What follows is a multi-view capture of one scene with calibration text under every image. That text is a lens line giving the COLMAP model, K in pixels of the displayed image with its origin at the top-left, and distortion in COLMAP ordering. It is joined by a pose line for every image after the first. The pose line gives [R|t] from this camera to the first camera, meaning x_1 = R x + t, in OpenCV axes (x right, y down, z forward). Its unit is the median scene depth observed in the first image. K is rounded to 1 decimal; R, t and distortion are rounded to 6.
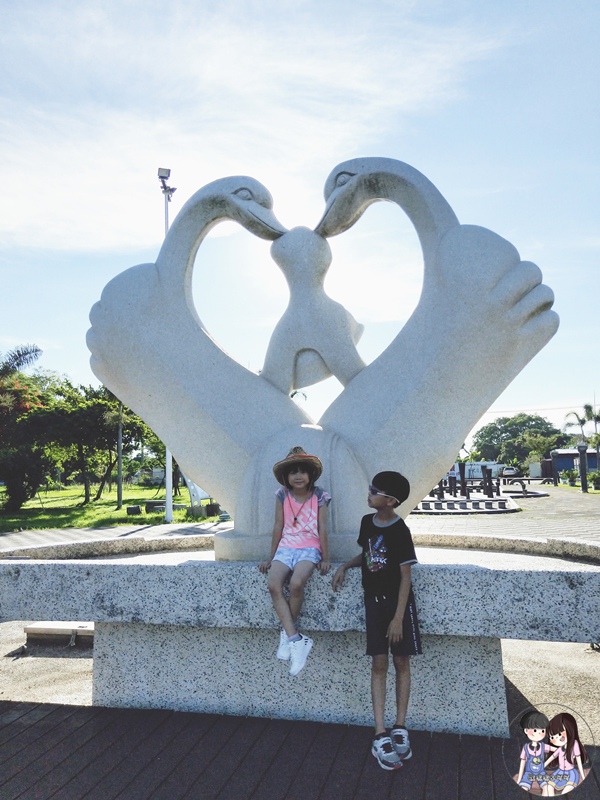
lens RADIAL K [[642.2, 0, 299.2], [0, 642.2, 383.3], [0, 0, 1]] dist [0.013941, 0.011347]
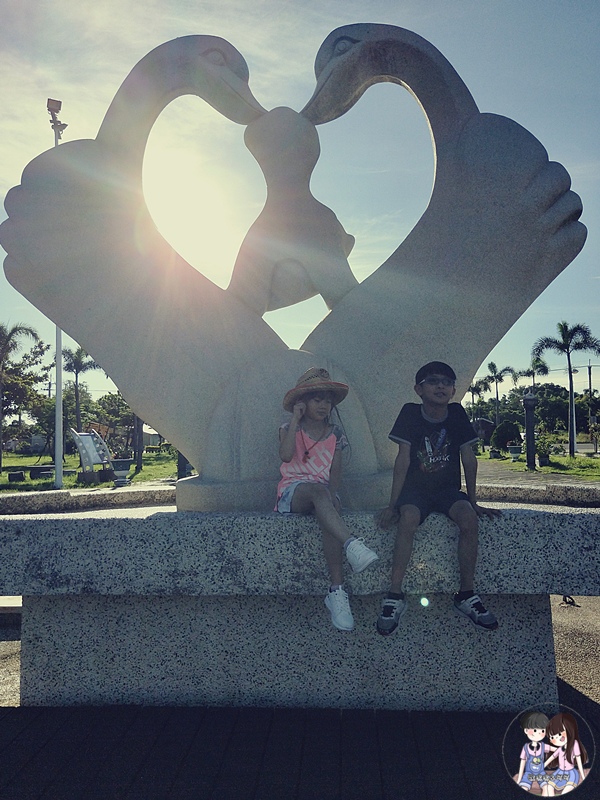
lens RADIAL K [[642.2, 0, 299.2], [0, 642.2, 383.3], [0, 0, 1]] dist [0.013941, 0.011347]
pose [[0.985214, 0.016869, 0.170498, -0.128529], [-0.025165, 0.998596, 0.046613, 0.075941], [-0.169472, -0.050214, 0.984255, 0.207739]]
